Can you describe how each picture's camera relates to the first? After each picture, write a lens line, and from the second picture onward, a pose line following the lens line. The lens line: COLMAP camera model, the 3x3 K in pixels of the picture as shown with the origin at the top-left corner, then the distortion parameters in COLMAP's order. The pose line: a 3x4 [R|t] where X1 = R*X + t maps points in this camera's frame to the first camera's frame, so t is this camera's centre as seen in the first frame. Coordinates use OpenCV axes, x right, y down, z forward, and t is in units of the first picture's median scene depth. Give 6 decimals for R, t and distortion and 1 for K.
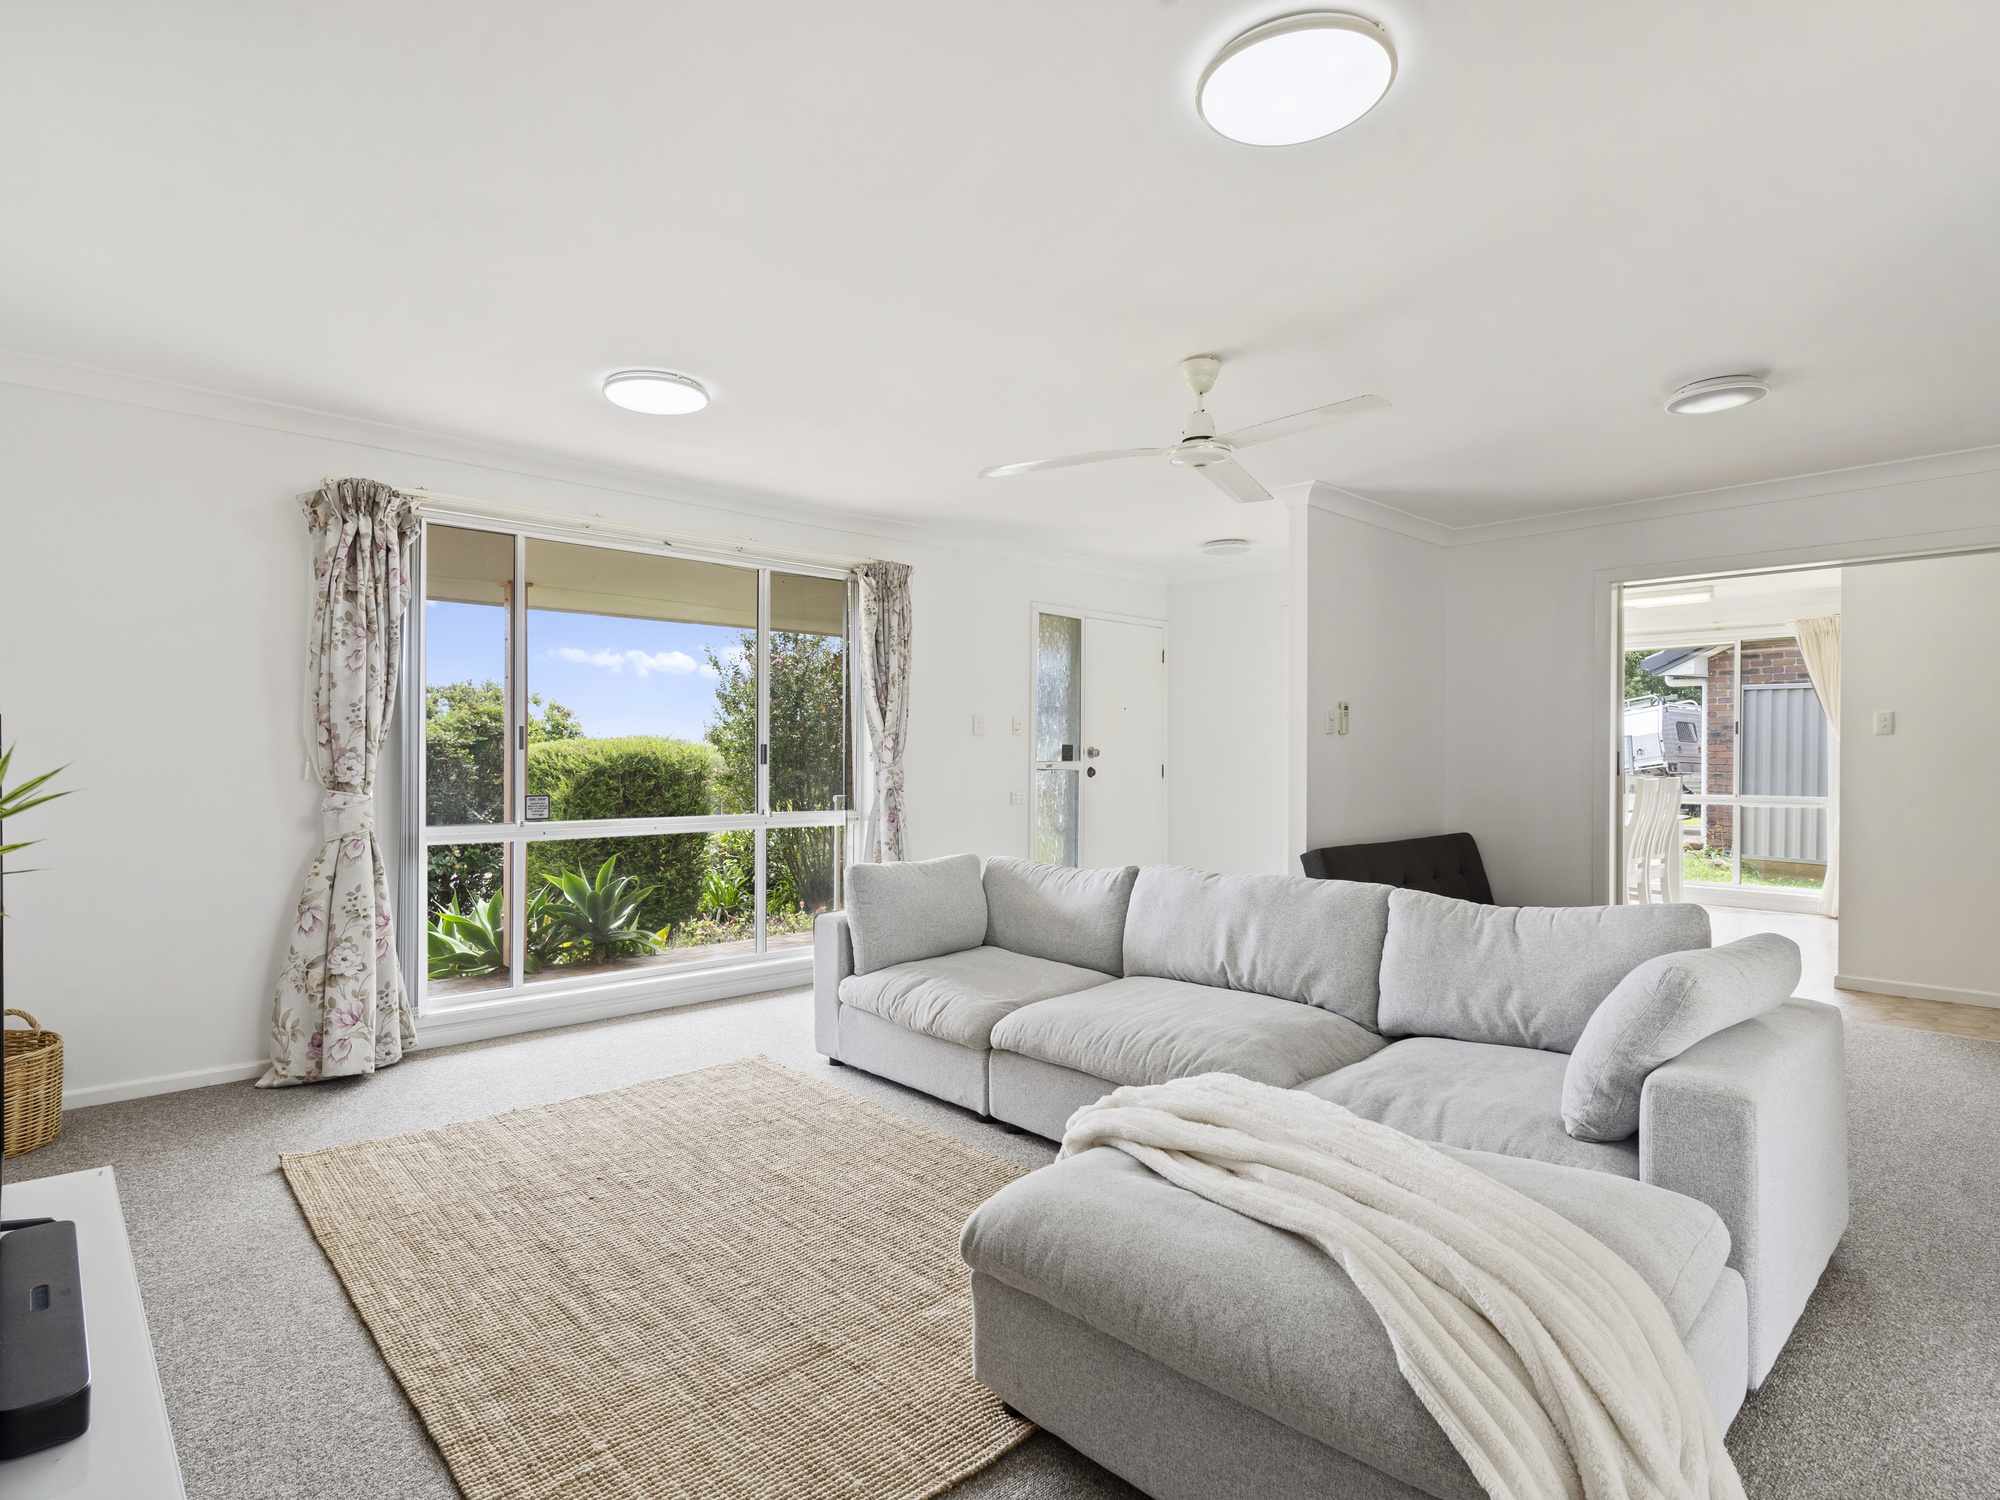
lens RADIAL K [[1050.4, 0, 1000.0], [0, 1050.4, 750.0], [0, 0, 1]] dist [-0.004679, 0.000642]
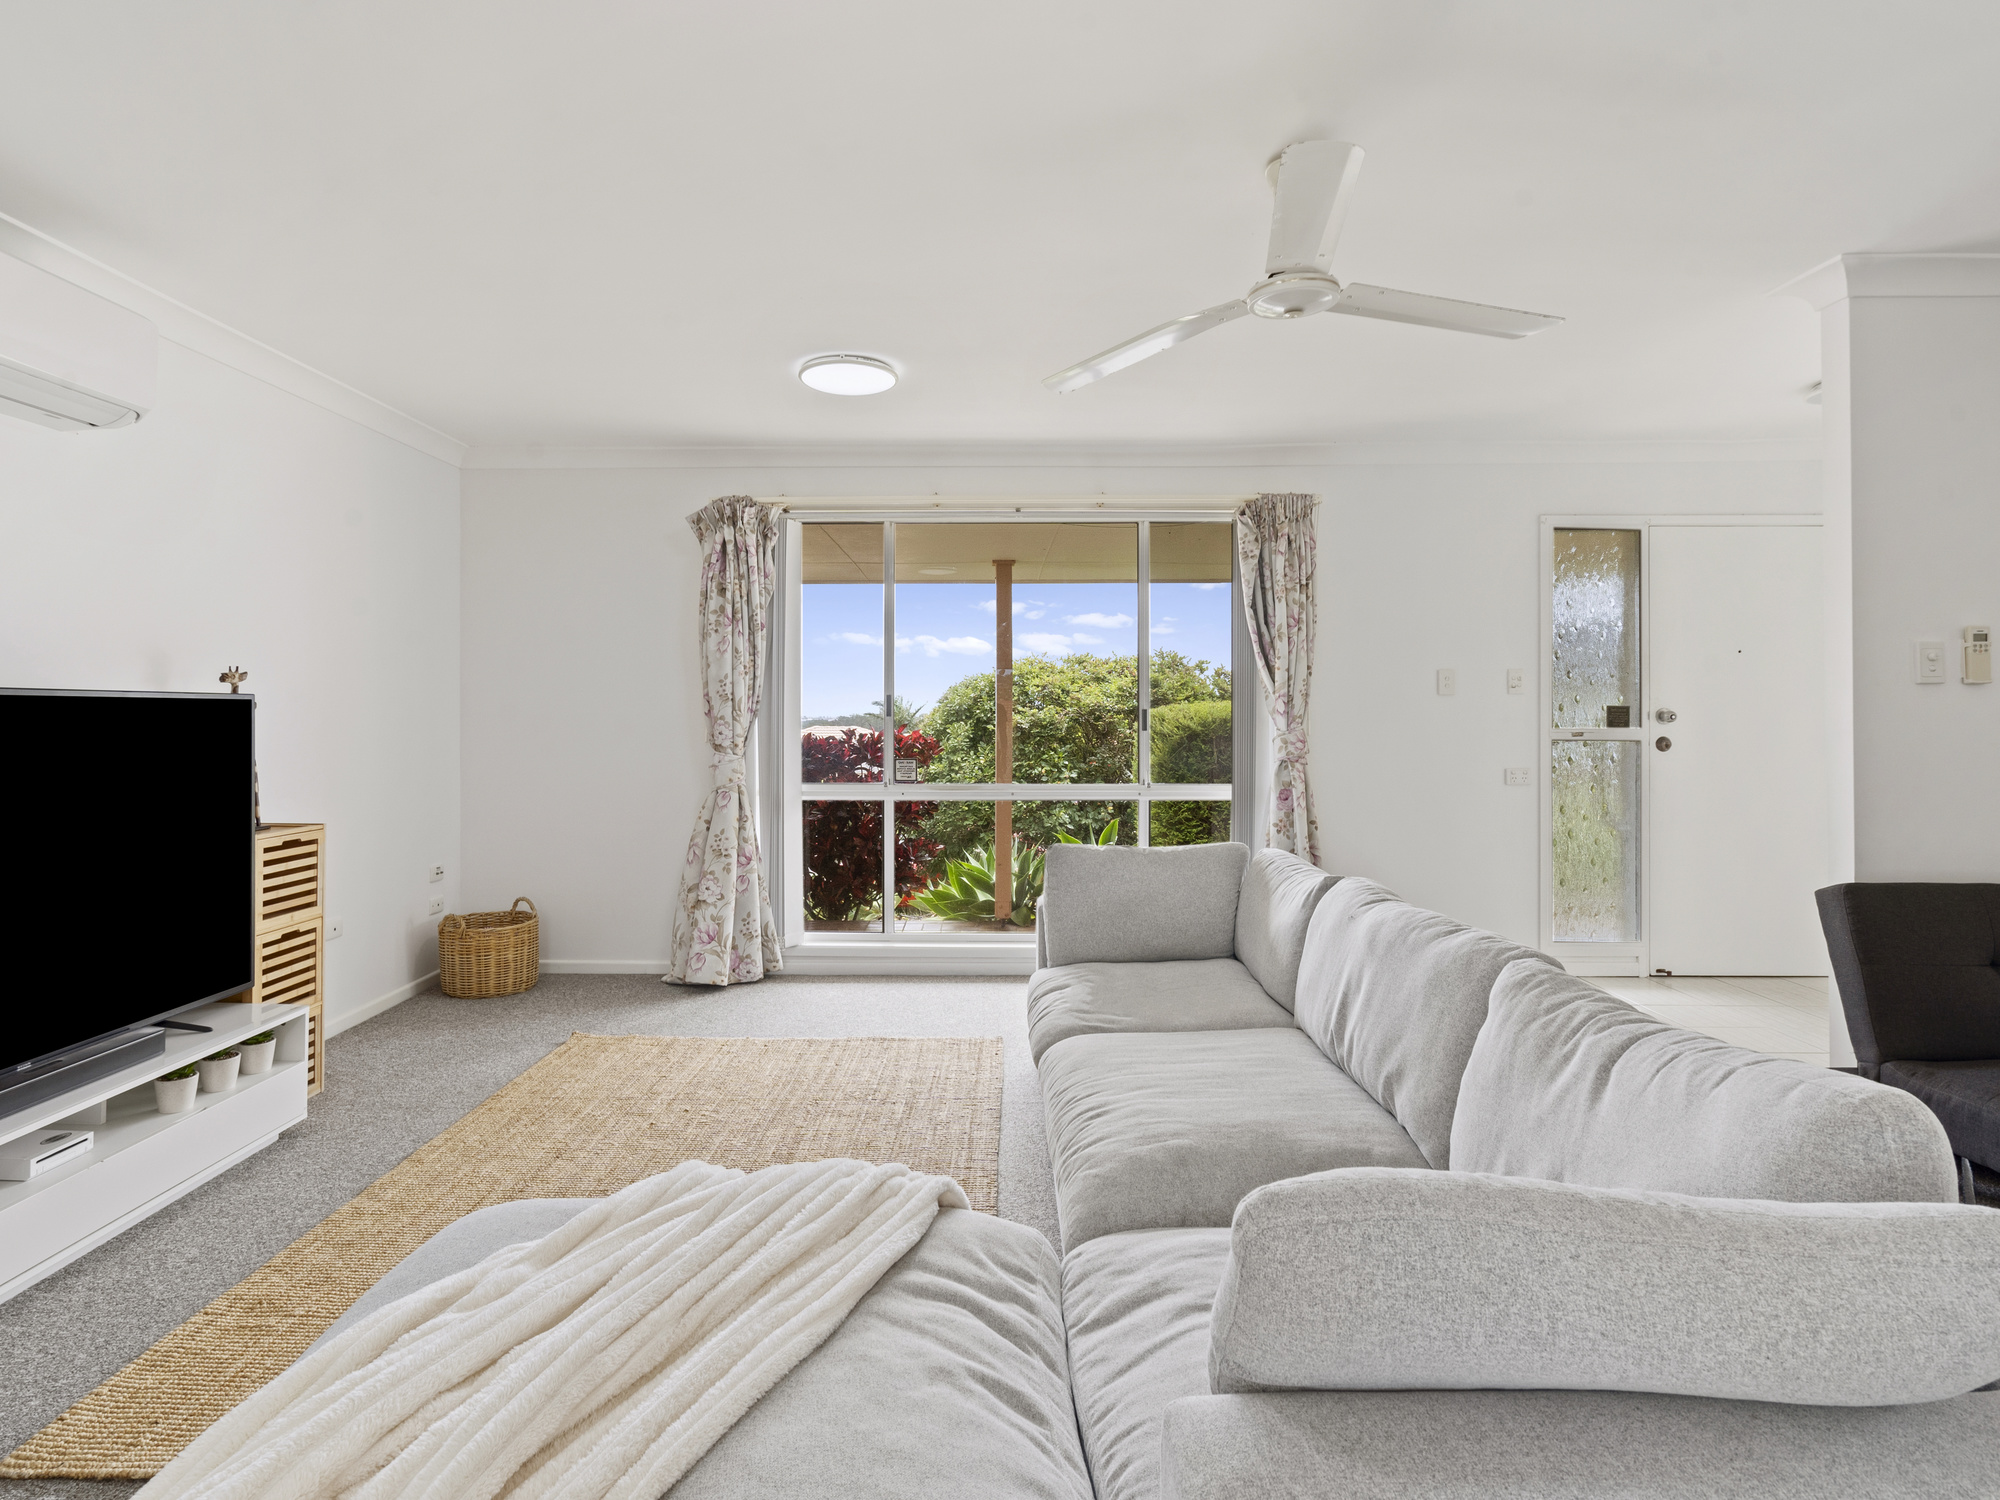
lens RADIAL K [[1080.0, 0, 998.5], [0, 1080.0, 699.7], [0, 0, 1]] dist [-0.012283, -0.000346]
pose [[0.723924, -0.013566, -0.689746, 0.475846], [0.005906, 0.999892, -0.013467, -0.002635], [0.689854, 0.005675, 0.723926, 0.305386]]
